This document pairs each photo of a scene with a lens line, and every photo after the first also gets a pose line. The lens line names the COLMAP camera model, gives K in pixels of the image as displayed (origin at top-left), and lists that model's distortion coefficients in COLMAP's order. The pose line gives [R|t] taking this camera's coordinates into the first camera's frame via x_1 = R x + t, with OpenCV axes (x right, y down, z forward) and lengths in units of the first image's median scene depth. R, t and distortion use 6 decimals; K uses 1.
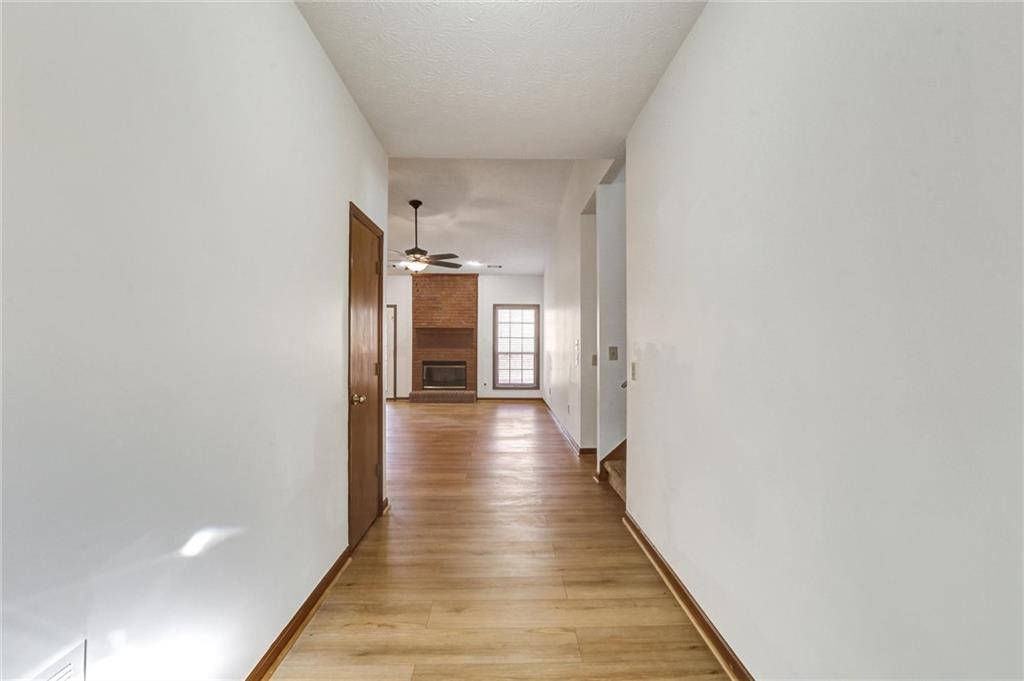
lens RADIAL K [[455.3, 0, 512.0], [0, 455.3, 340.5], [0, 0, 1]] dist [-0.045048, 0.018786]
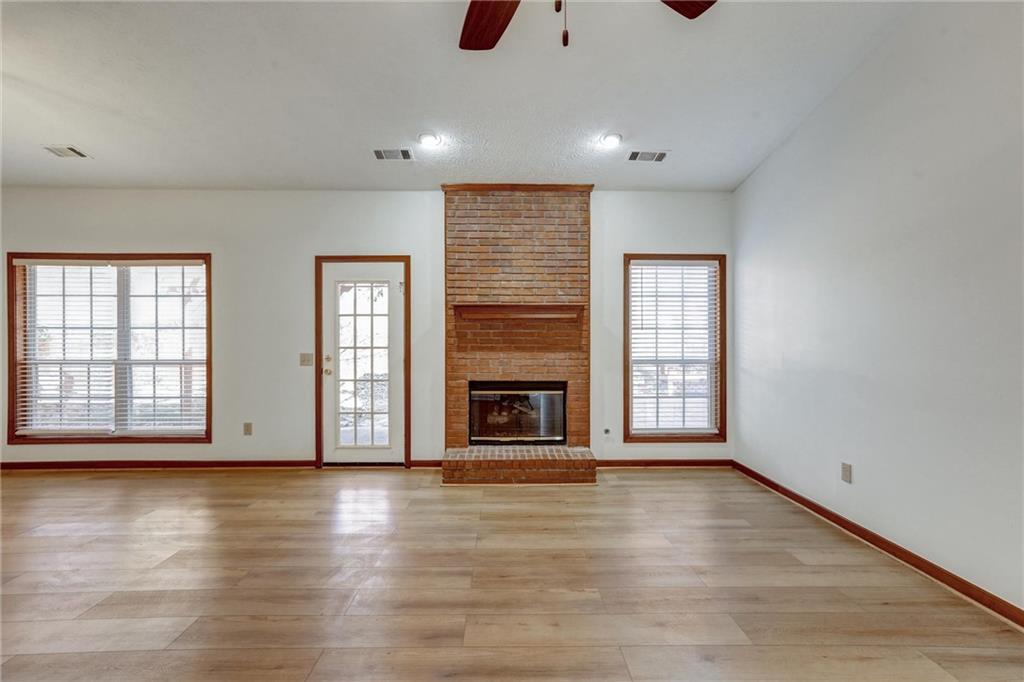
lens RADIAL K [[467.1, 0, 502.3], [0, 467.1, 337.4], [0, 0, 1]] dist [-0.031046, 0.032074]
pose [[0.999823, -0.006084, -0.017810, -0.154901], [0.006057, 0.999980, -0.001572, 0.003390], [0.017819, 0.001464, 0.999840, 0.539168]]
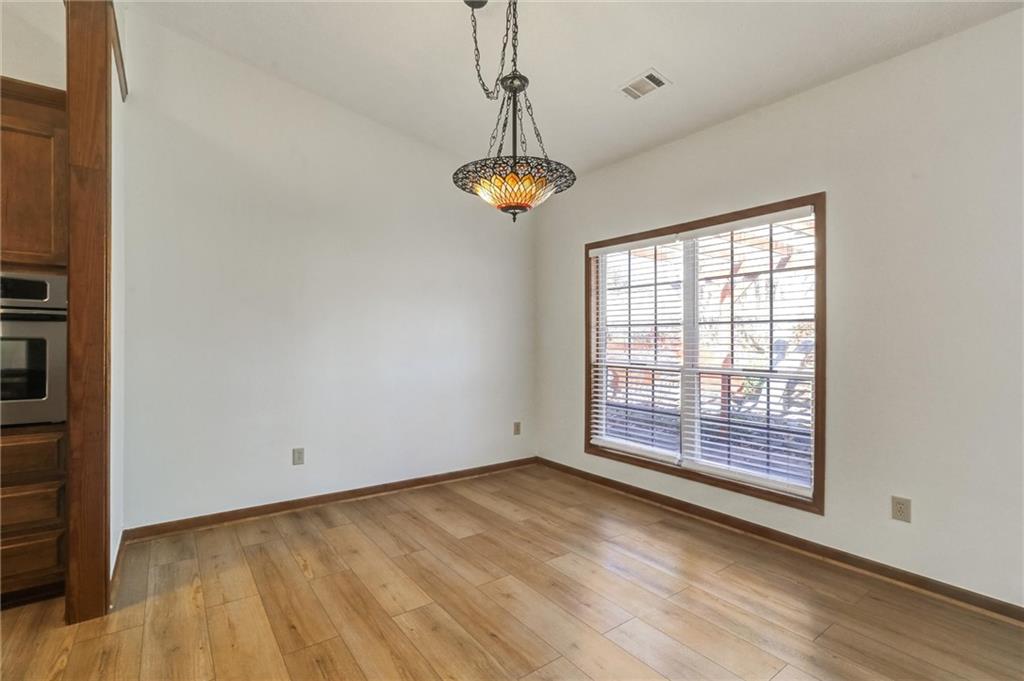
lens RADIAL K [[468.6, 0, 512.0], [0, 468.6, 340.5], [0, 0, 1]] dist [-0.054592, 0.020820]
pose [[0.579399, -0.002204, -0.815041, -0.341979], [0.000274, 0.999997, -0.002509, 0.004302], [0.815044, 0.001230, 0.579398, 0.692815]]
